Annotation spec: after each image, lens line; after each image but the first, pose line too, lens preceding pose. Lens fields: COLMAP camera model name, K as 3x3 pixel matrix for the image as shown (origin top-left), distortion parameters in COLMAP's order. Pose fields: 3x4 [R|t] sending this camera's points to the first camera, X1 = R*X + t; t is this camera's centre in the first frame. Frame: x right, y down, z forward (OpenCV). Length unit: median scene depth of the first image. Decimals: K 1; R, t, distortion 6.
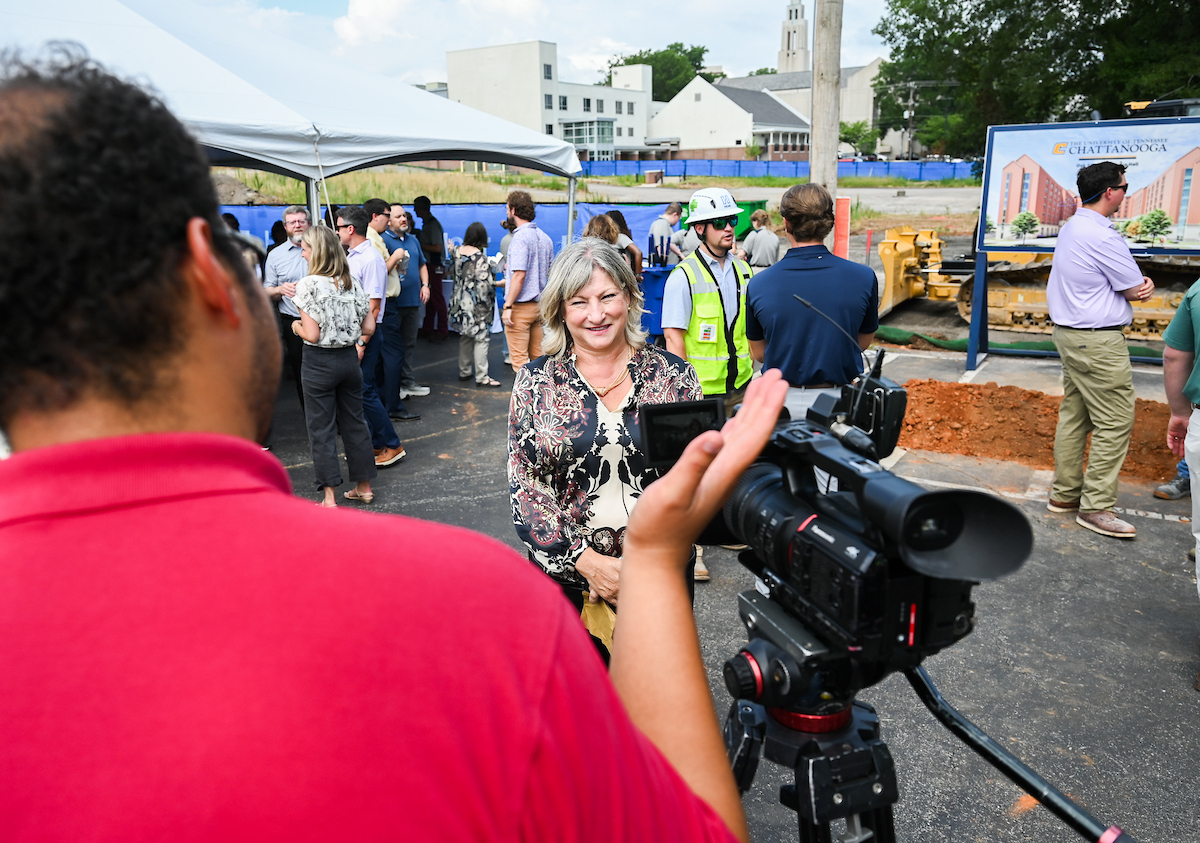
lens RADIAL K [[897.7, 0, 536.2], [0, 897.7, 390.9], [0, 0, 1]] dist [0.003791, -0.004653]
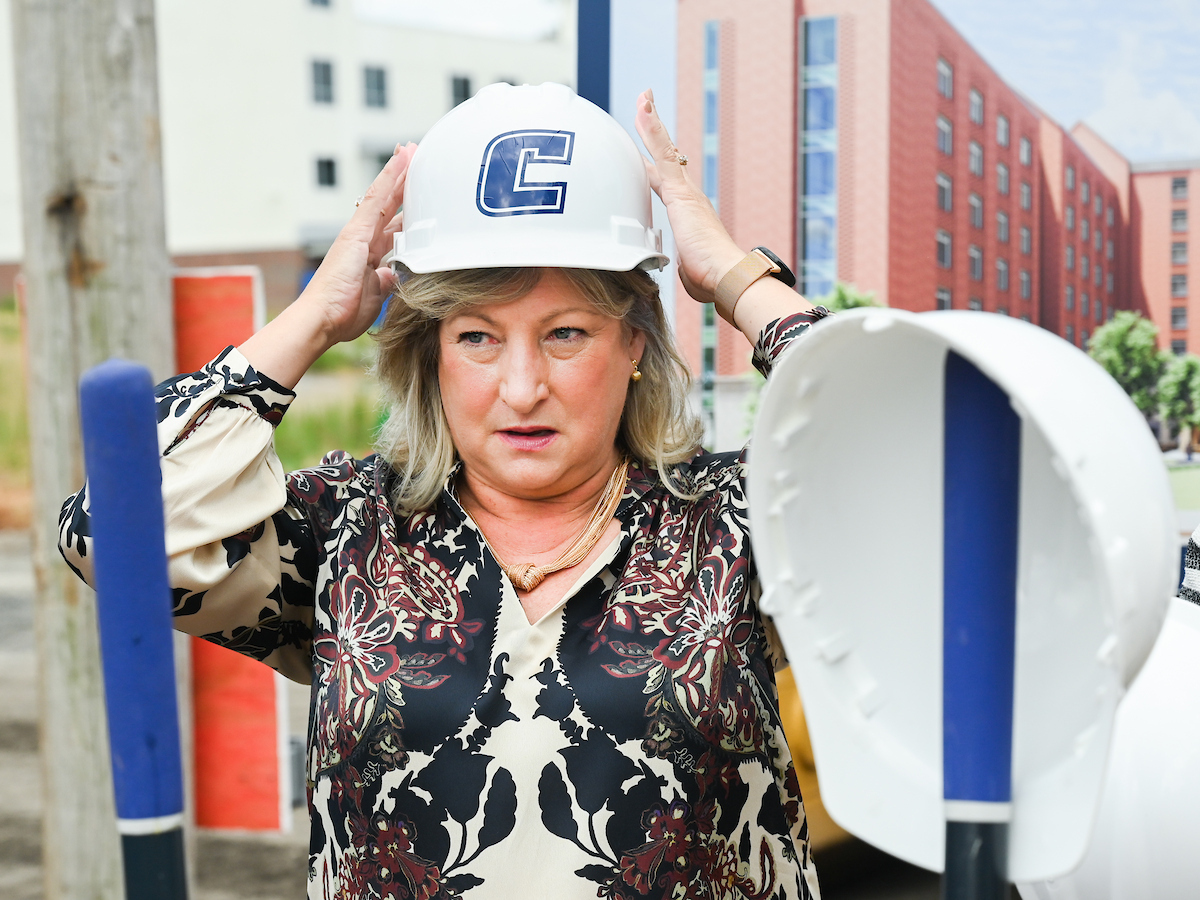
lens RADIAL K [[3107.3, 0, 600.0], [0, 3107.3, 450.0], [0, 0, 1]] dist [0.021132, 0.294816]
pose [[0.996594, -0.000250, 0.082466, 0.369090], [0.016439, 0.980527, -0.195697, -0.065728], [-0.080811, 0.196386, 0.977191, 0.427856]]
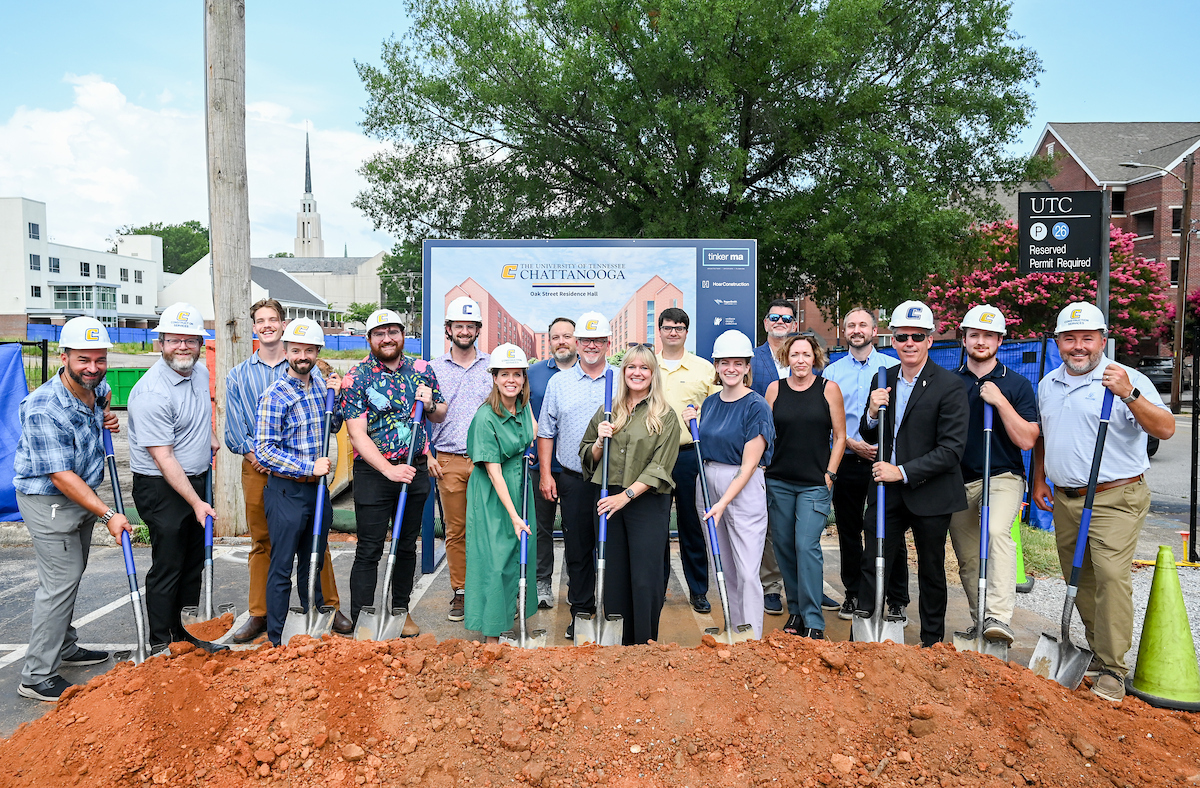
lens RADIAL K [[851.5, 0, 574.4], [0, 851.5, 379.9], [0, 0, 1]] dist [0.003046, -0.003497]
pose [[0.842658, 0.005899, 0.538416, 0.182693], [0.101138, 0.980408, -0.169030, -0.038992], [-0.528865, 0.196889, 0.825552, 0.297634]]
